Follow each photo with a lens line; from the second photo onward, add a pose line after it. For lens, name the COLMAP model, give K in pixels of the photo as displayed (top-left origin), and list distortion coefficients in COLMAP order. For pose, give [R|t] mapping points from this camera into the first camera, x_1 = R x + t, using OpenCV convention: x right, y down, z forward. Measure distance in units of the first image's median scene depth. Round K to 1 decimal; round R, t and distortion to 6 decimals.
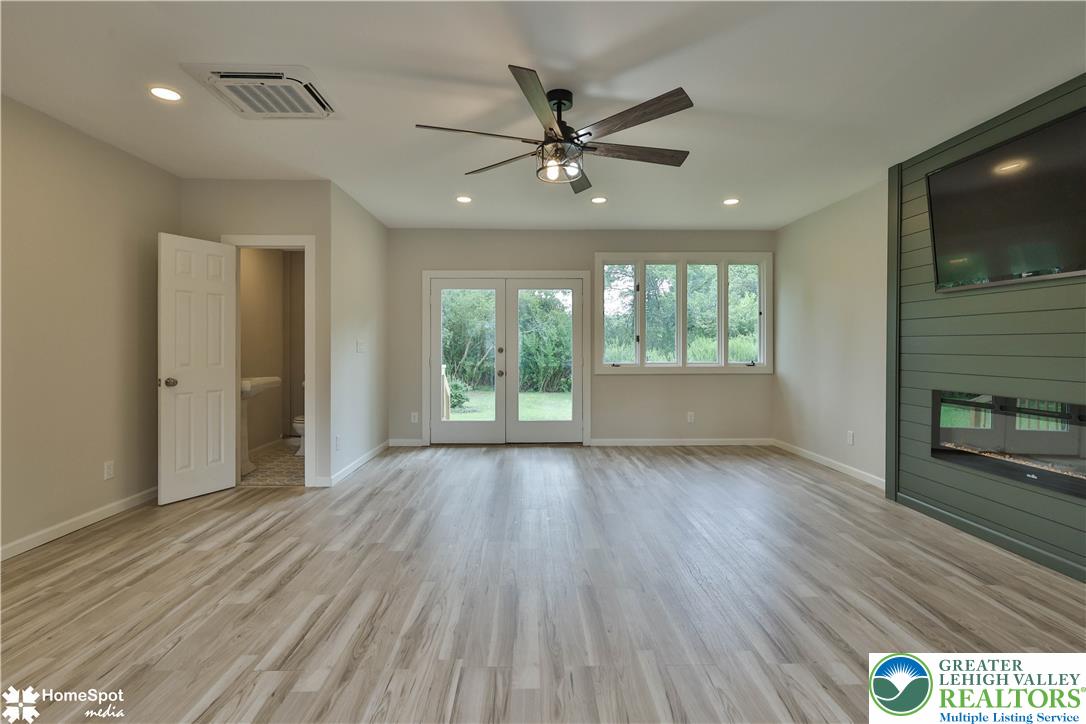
lens RADIAL K [[518.9, 0, 541.5], [0, 518.9, 344.8], [0, 0, 1]] dist [0.000706, 0.000176]
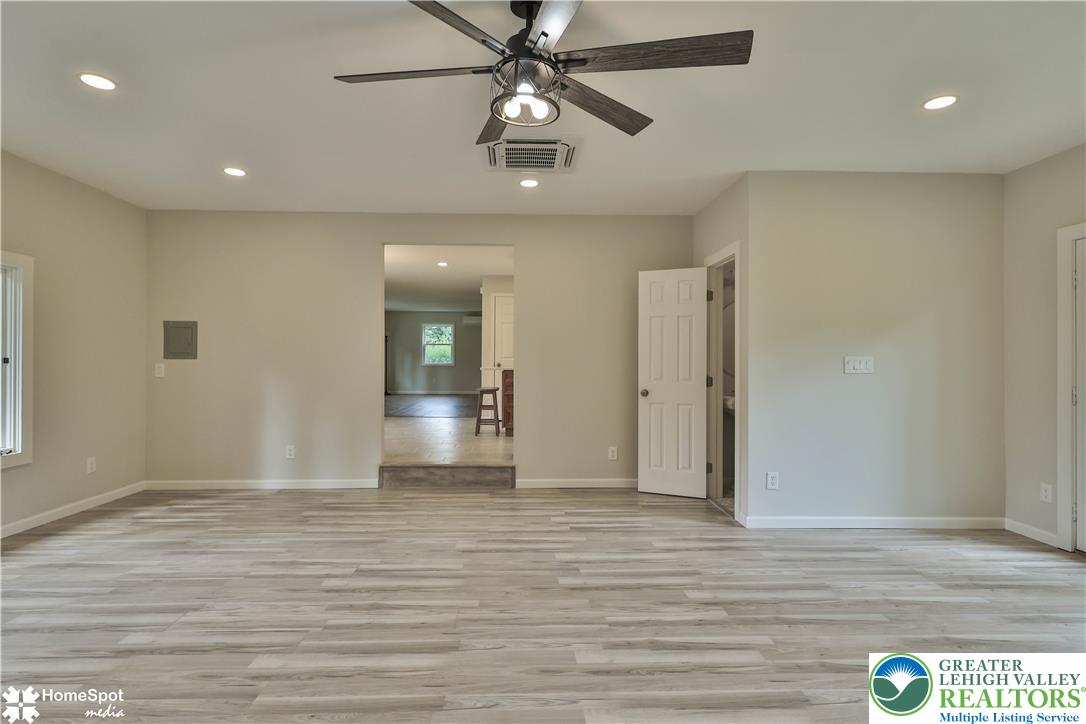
lens RADIAL K [[534.3, 0, 543.0], [0, 534.3, 362.0], [0, 0, 1]] dist [0.001901, 0.000979]
pose [[0.027975, 0.001494, -0.999607, 0.646954], [-0.002126, 0.999997, 0.001435, -0.001420], [0.999606, 0.002085, 0.027978, 0.886731]]
